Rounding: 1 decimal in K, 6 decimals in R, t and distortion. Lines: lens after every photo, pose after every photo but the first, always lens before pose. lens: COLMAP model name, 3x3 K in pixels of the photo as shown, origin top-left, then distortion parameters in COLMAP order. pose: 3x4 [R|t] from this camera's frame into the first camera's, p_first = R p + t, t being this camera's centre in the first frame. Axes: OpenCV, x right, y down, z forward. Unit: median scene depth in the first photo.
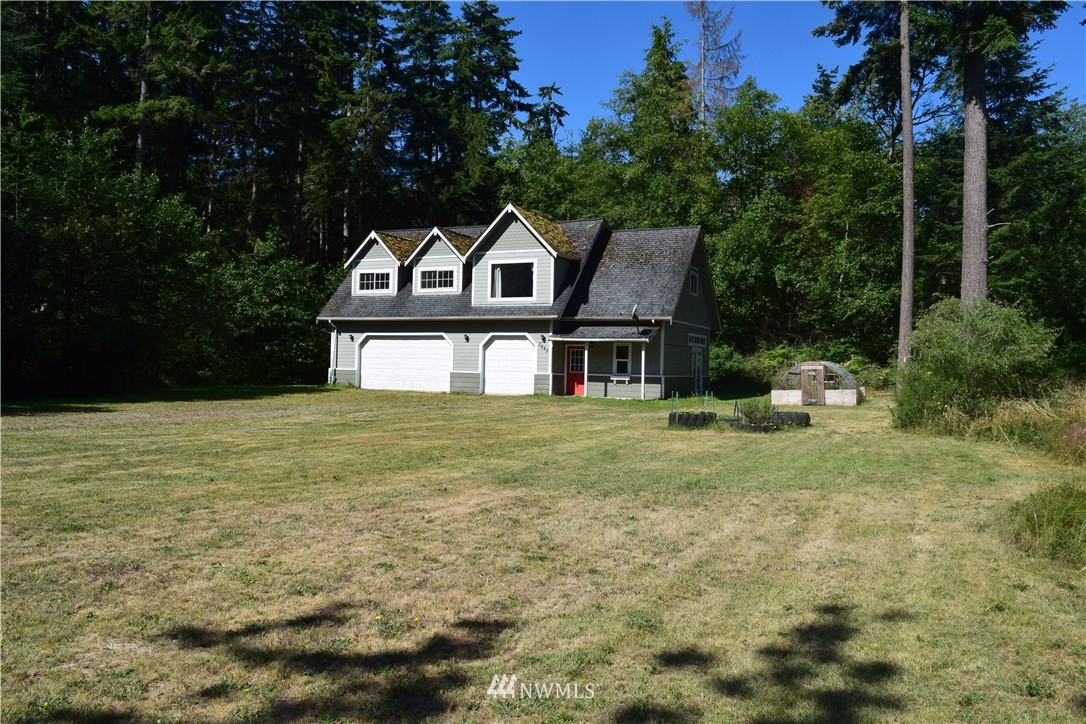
lens RADIAL K [[854.5, 0, 543.0], [0, 854.5, 357.4], [0, 0, 1]] dist [-0.099461, 0.024870]
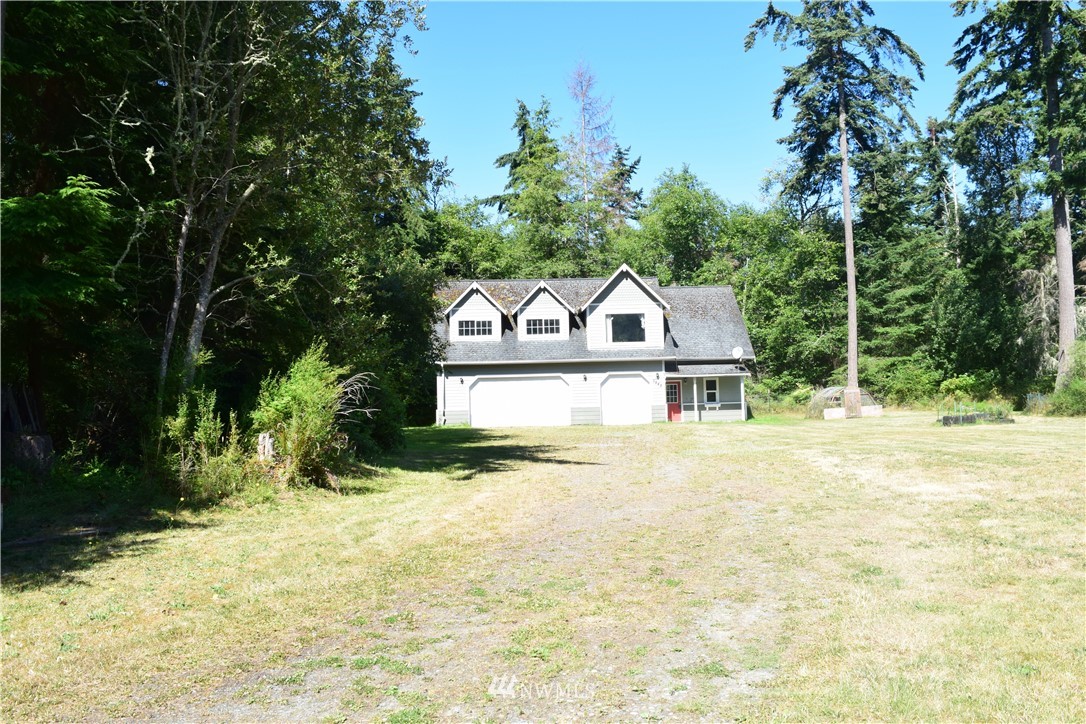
lens RADIAL K [[854.5, 0, 544.1], [0, 854.5, 365.0], [0, 0, 1]] dist [-0.099461, 0.024870]
pose [[0.887787, -0.018895, 0.459867, -0.647329], [0.038494, 0.998705, -0.033279, -0.003000], [-0.458643, 0.047247, 0.887364, -0.003838]]
